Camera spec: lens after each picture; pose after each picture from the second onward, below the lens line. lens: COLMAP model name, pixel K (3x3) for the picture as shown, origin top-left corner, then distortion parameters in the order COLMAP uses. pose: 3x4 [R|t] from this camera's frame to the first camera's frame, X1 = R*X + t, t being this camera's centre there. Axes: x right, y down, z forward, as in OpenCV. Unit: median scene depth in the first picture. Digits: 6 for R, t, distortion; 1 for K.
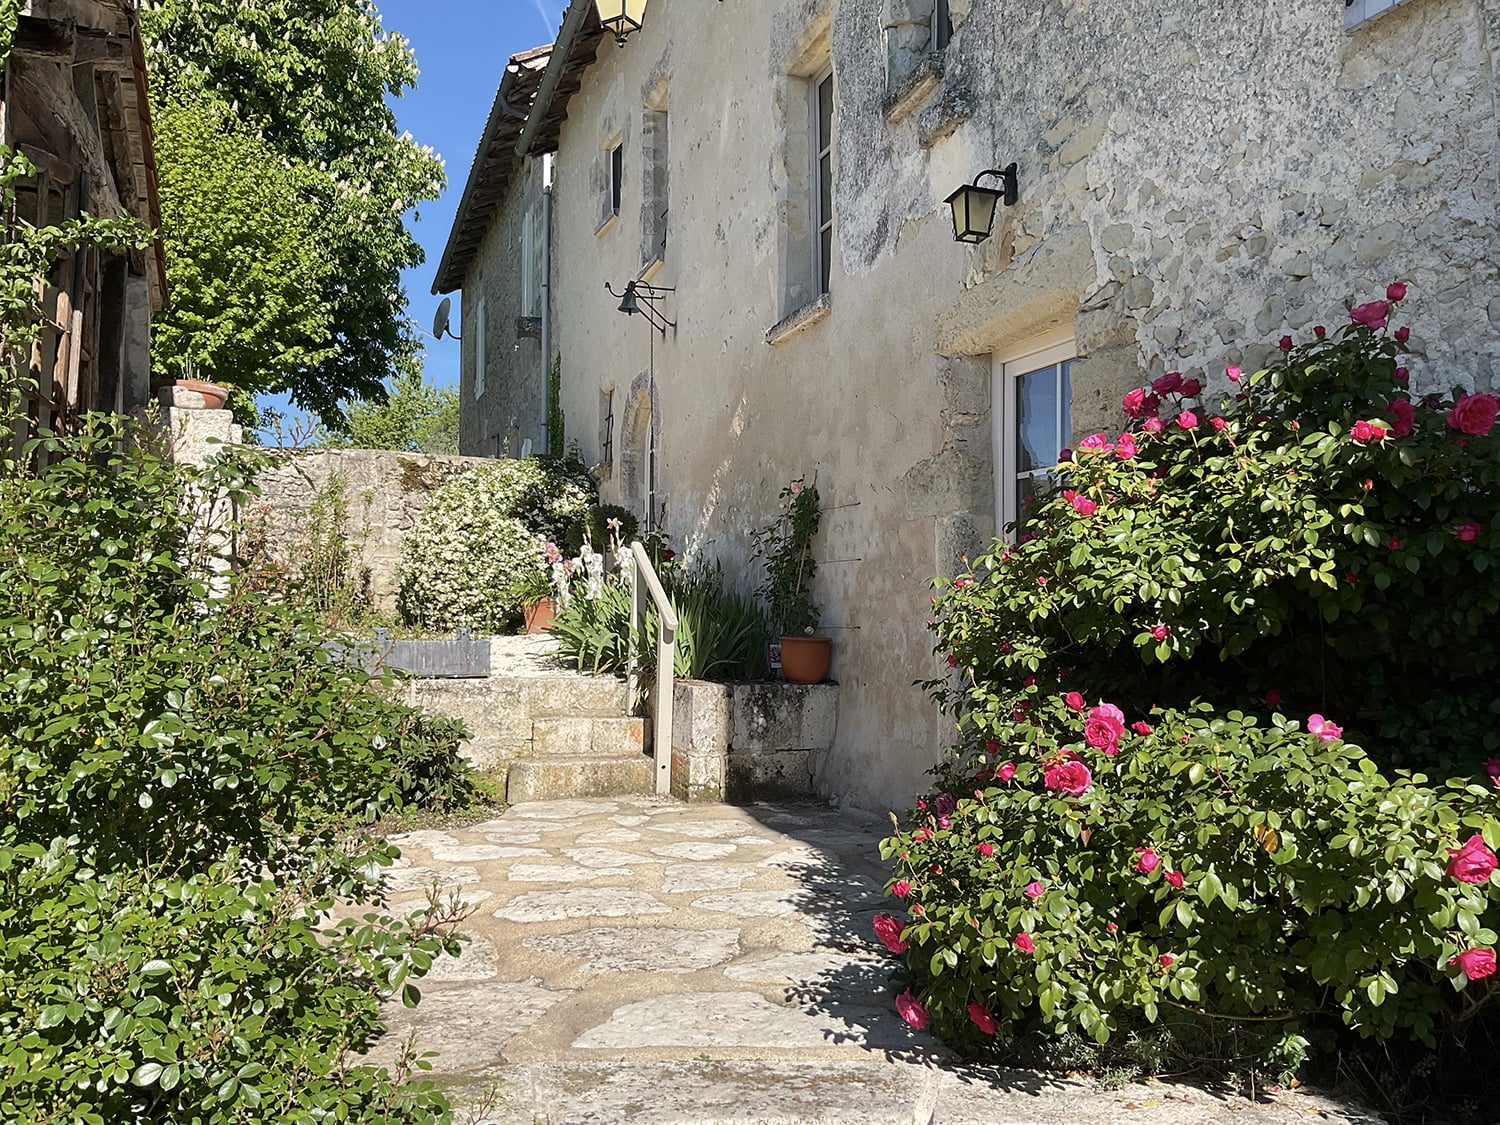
lens RADIAL K [[1213.0, 0, 750.1], [0, 1213.0, 563.7], [0, 0, 1]] dist [0.046291, -0.114183]
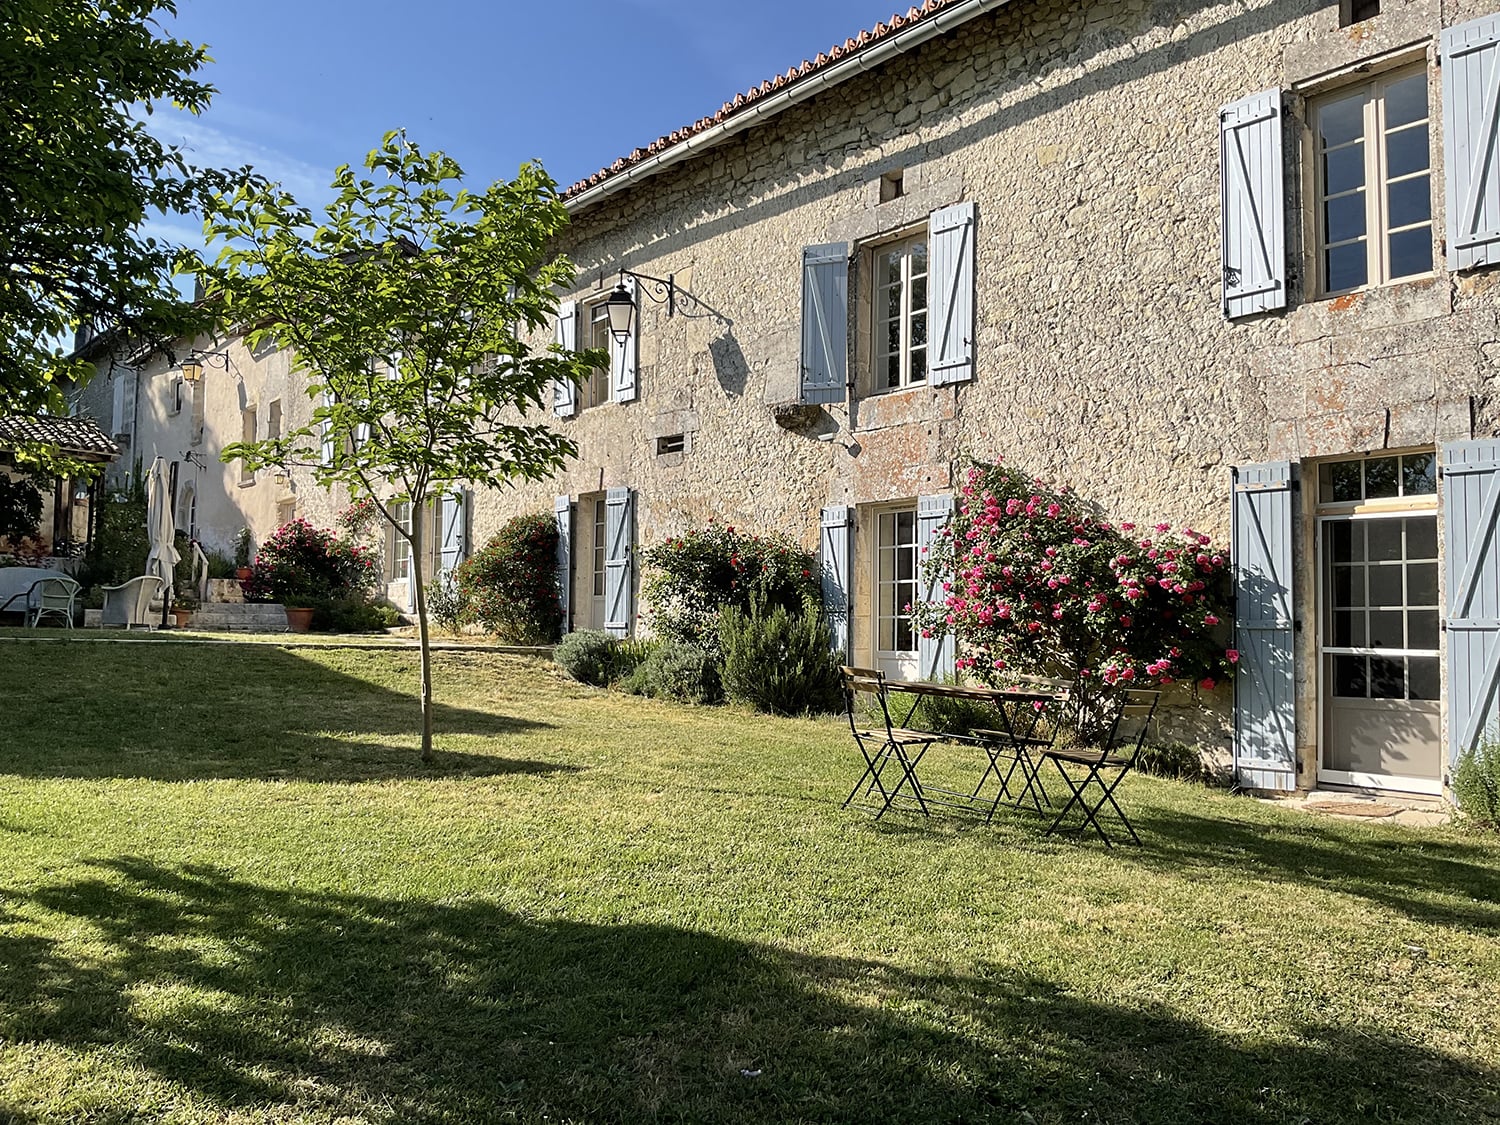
lens RADIAL K [[1213.0, 0, 761.8], [0, 1213.0, 578.4], [0, 0, 1]] dist [0.046291, -0.114183]
pose [[0.911043, 0.032198, 0.411052, -0.046148], [-0.040313, 0.999126, 0.011086, -0.018708], [-0.410336, -0.026670, 0.911544, -2.986795]]
